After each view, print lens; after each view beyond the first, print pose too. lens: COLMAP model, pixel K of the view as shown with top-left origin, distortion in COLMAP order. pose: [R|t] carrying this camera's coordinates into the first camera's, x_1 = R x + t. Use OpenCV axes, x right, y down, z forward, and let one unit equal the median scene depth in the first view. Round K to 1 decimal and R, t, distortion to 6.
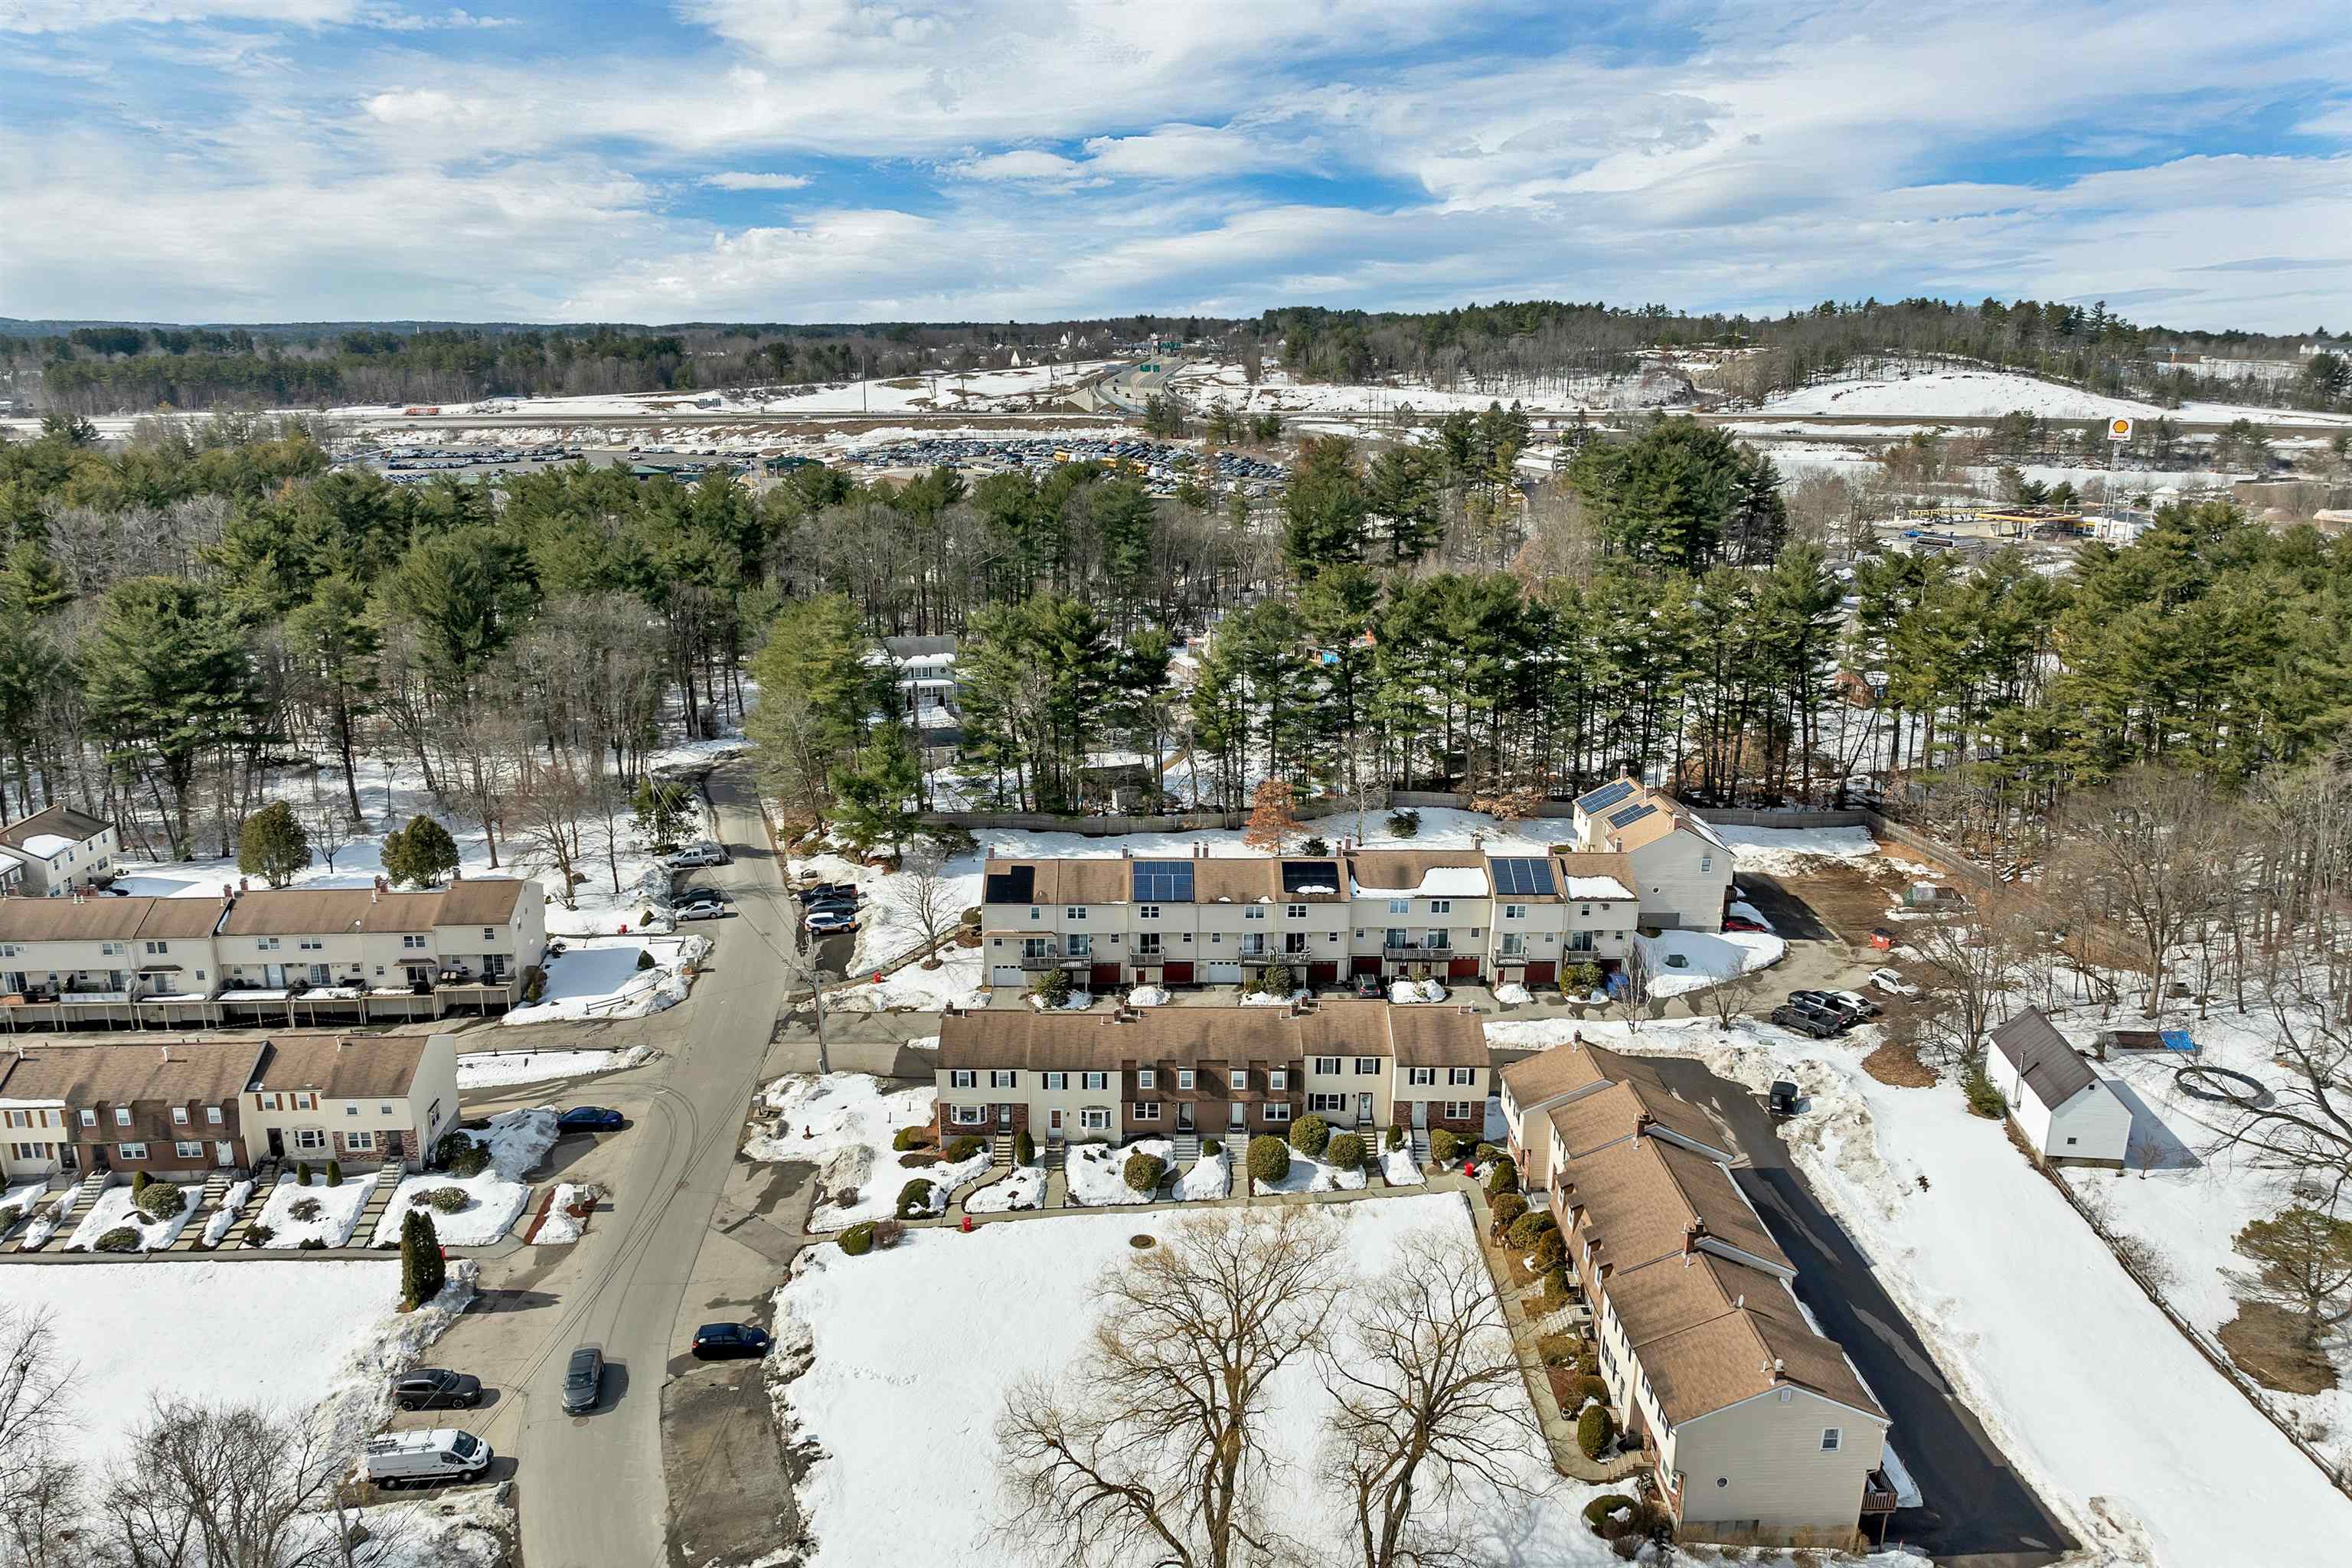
lens RADIAL K [[1703.3, 0, 1194.4], [0, 1703.3, 786.1], [0, 0, 1]] dist [-0.039381, 0.014408]
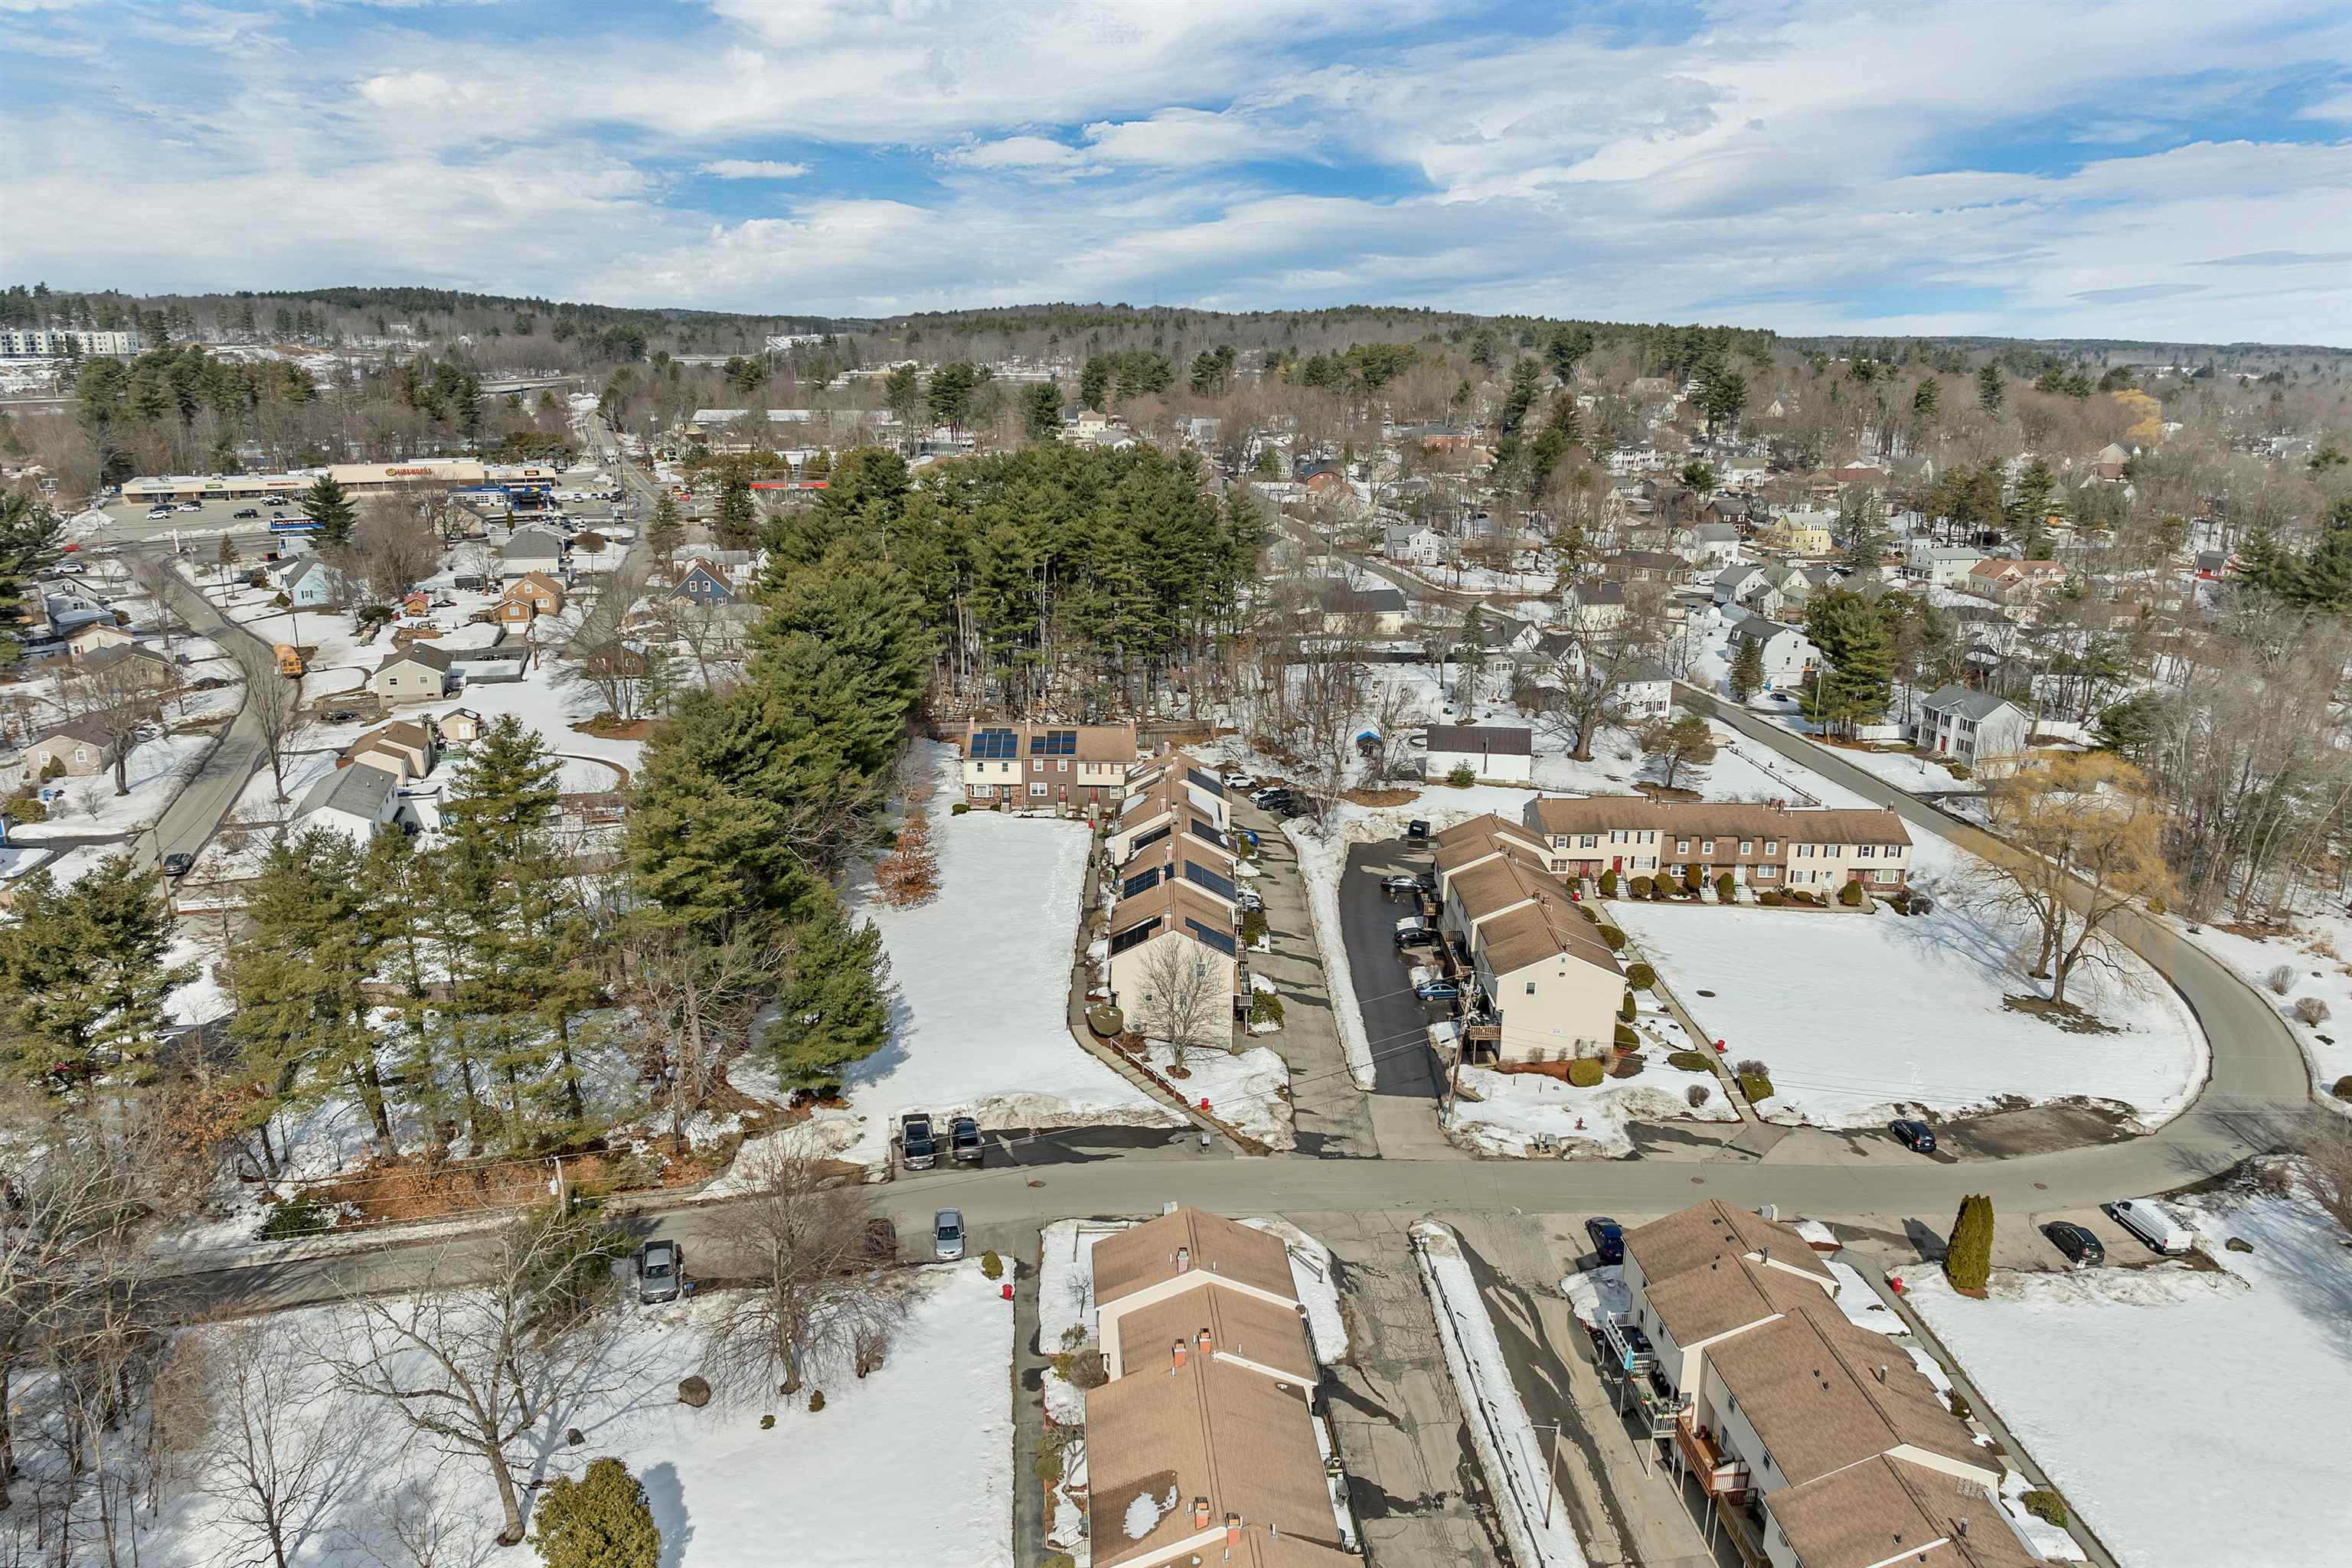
lens RADIAL K [[1703.3, 0, 1176.3], [0, 1703.3, 736.9], [0, 0, 1]] dist [-0.039381, 0.014408]
pose [[0.024195, -0.241683, 0.970053, -0.981534], [0.248683, 0.941291, 0.228315, -0.261118], [-0.968283, 0.235711, 0.082877, 0.916894]]
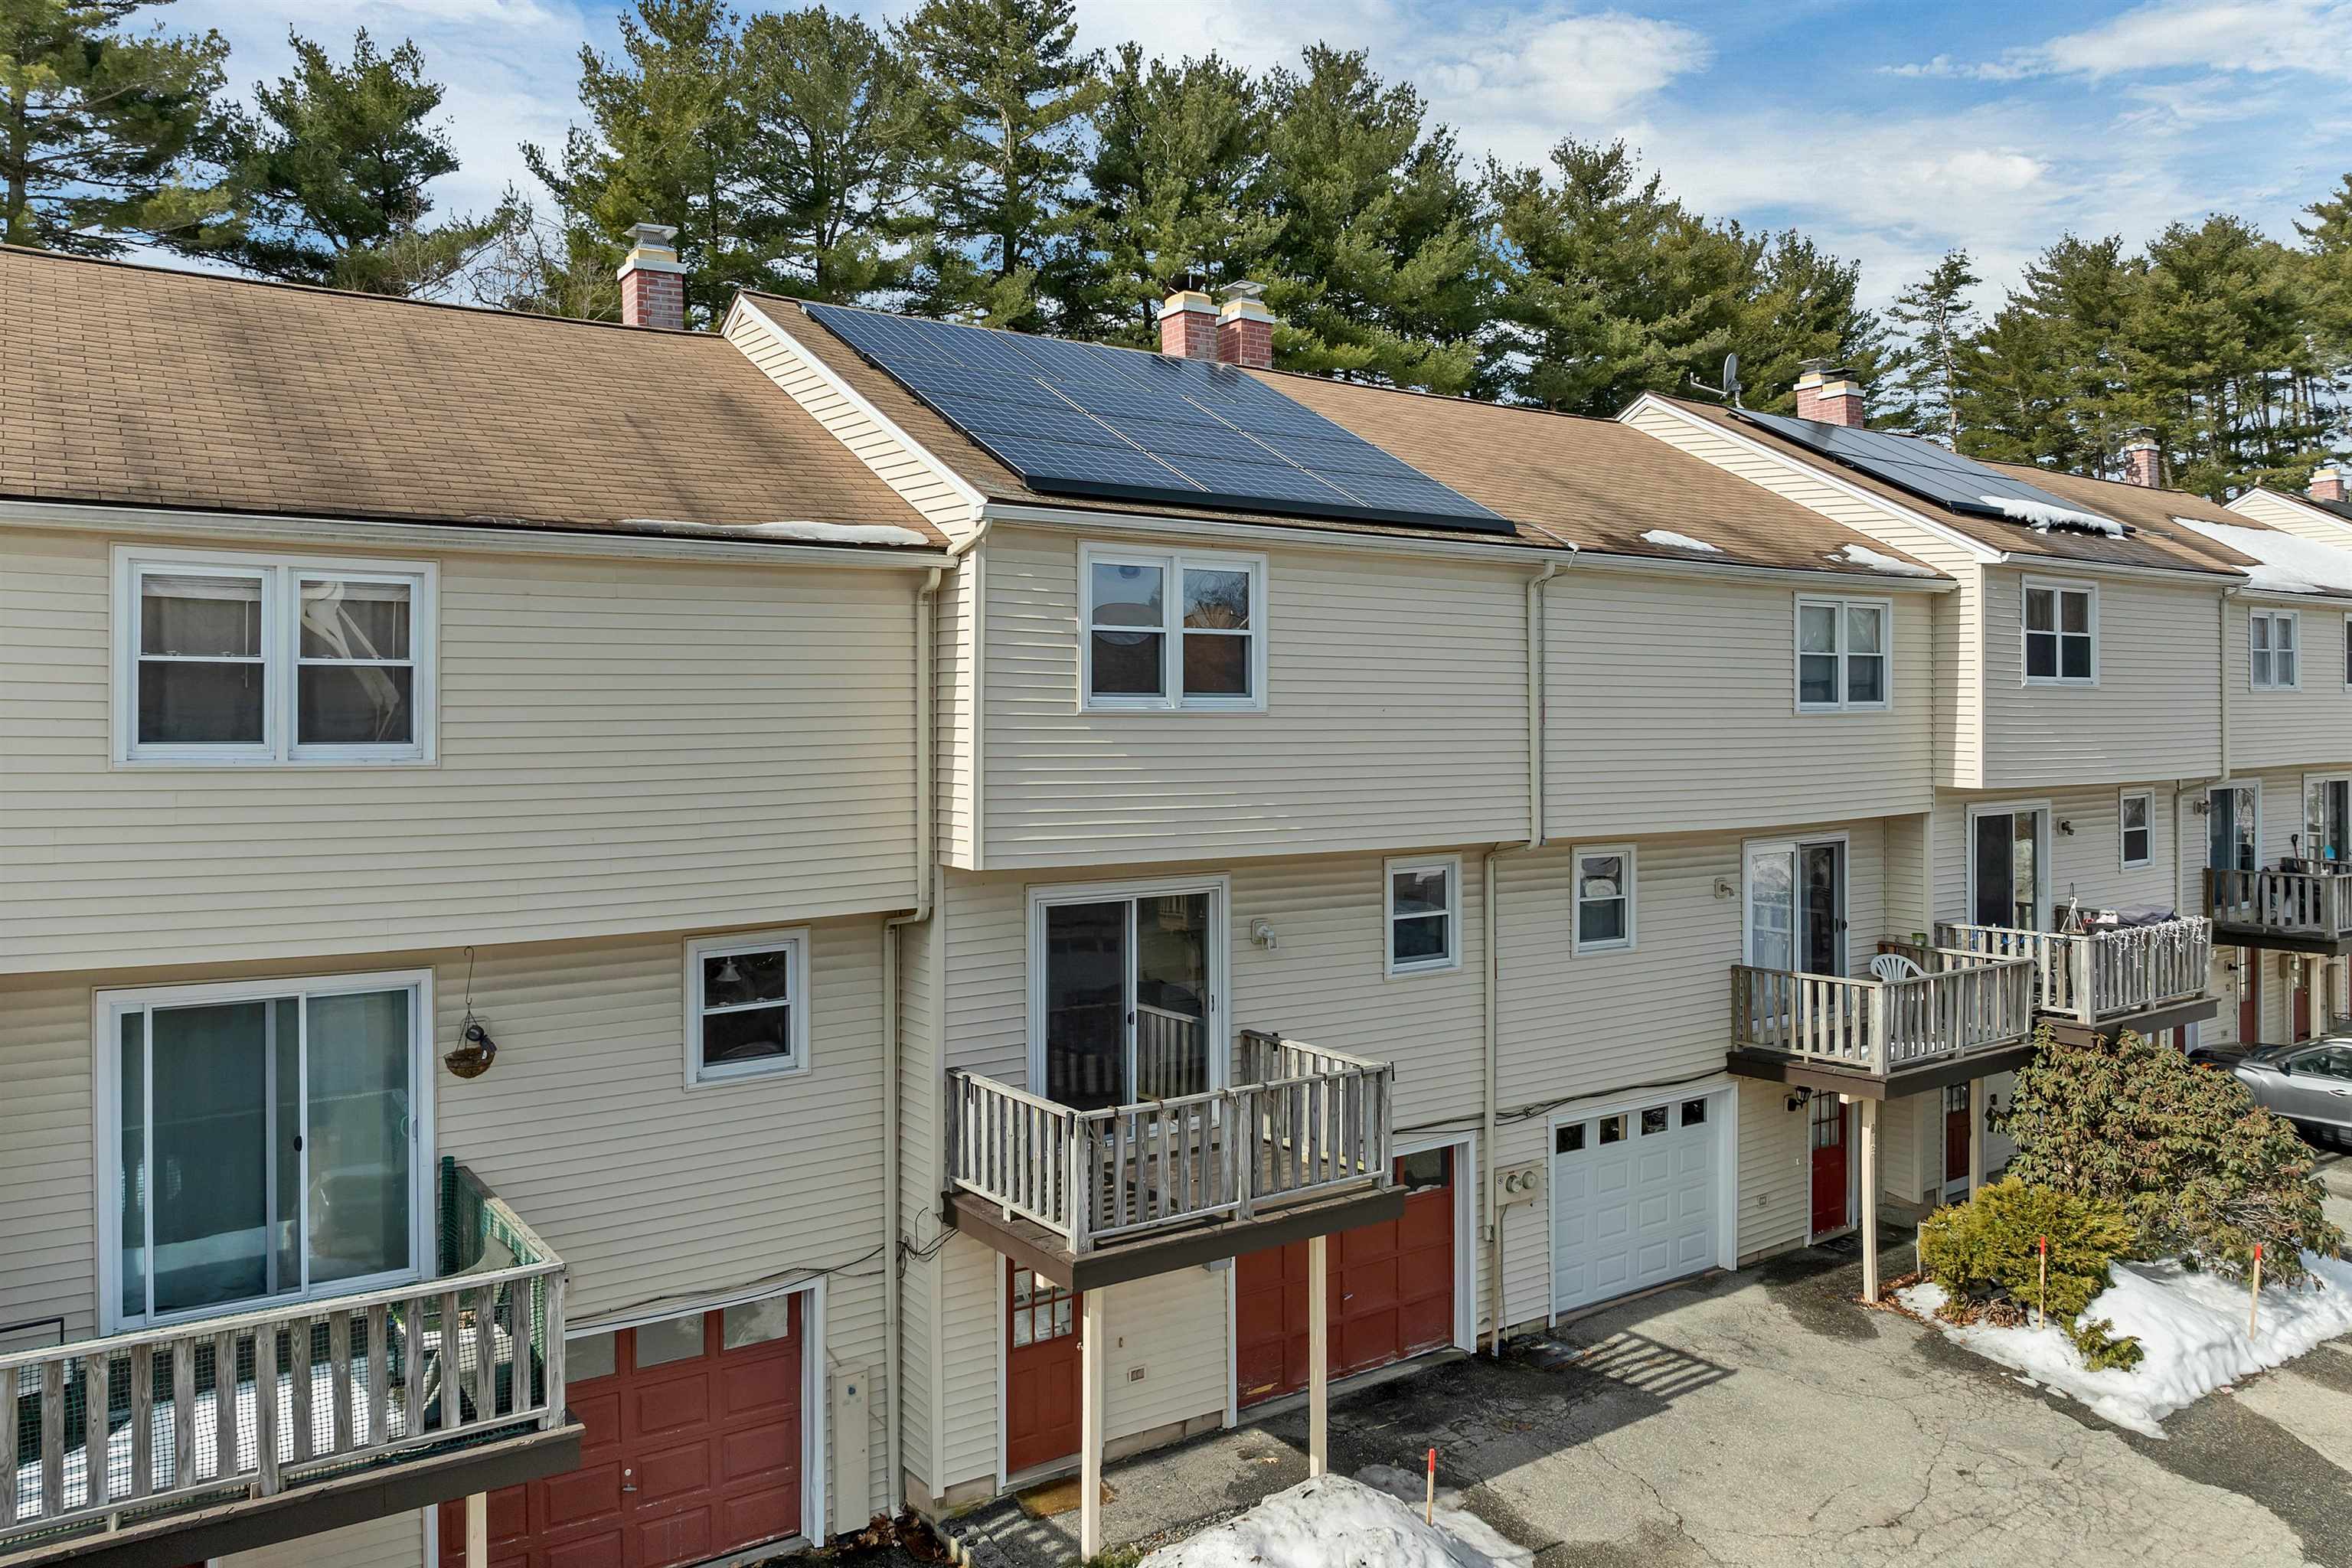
lens RADIAL K [[1703.3, 0, 1180.7], [0, 1703.3, 685.4], [0, 0, 1]] dist [-0.039381, 0.014408]
pose [[0.834963, -0.005685, 0.550277, -0.076625], [0.155742, 0.961507, -0.226382, 0.097130], [-0.527808, 0.274722, 0.803708, 0.918428]]
